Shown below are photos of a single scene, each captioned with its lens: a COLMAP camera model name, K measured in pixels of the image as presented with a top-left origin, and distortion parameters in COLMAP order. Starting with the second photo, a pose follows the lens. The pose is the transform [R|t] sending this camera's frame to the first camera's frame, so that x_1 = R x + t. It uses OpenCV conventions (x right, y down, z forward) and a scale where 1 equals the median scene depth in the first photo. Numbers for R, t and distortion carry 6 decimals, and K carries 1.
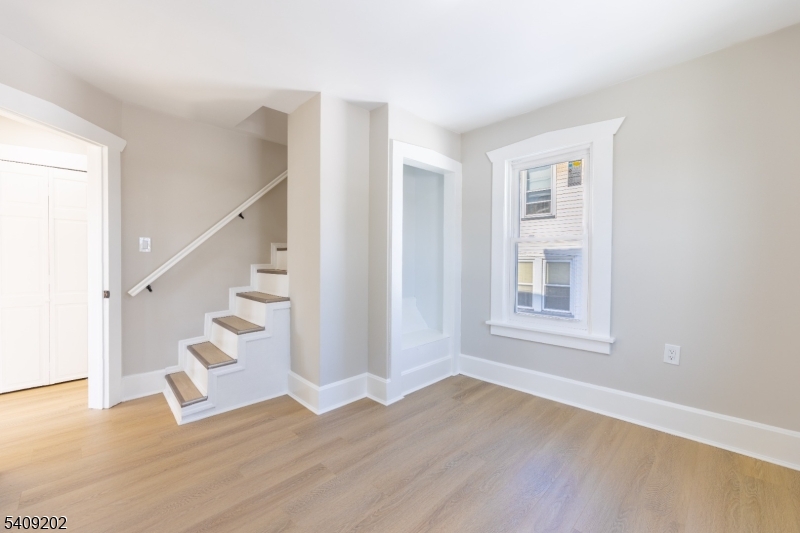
lens RADIAL K [[324.8, 0, 400.0], [0, 324.8, 266.5], [0, 0, 1]] dist [0.000615, 0.000244]
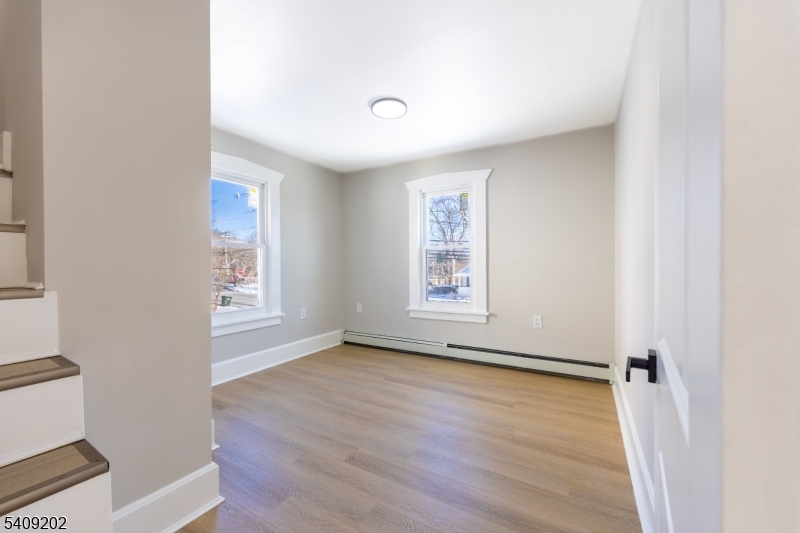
lens RADIAL K [[324.8, 0, 400.0], [0, 324.8, 266.5], [0, 0, 1]] dist [0.000615, 0.000244]
pose [[-0.266051, -0.002266, 0.963956, -1.123883], [0.011531, 0.999918, 0.005533, -0.004217], [-0.963890, 0.012587, -0.266004, 0.970591]]
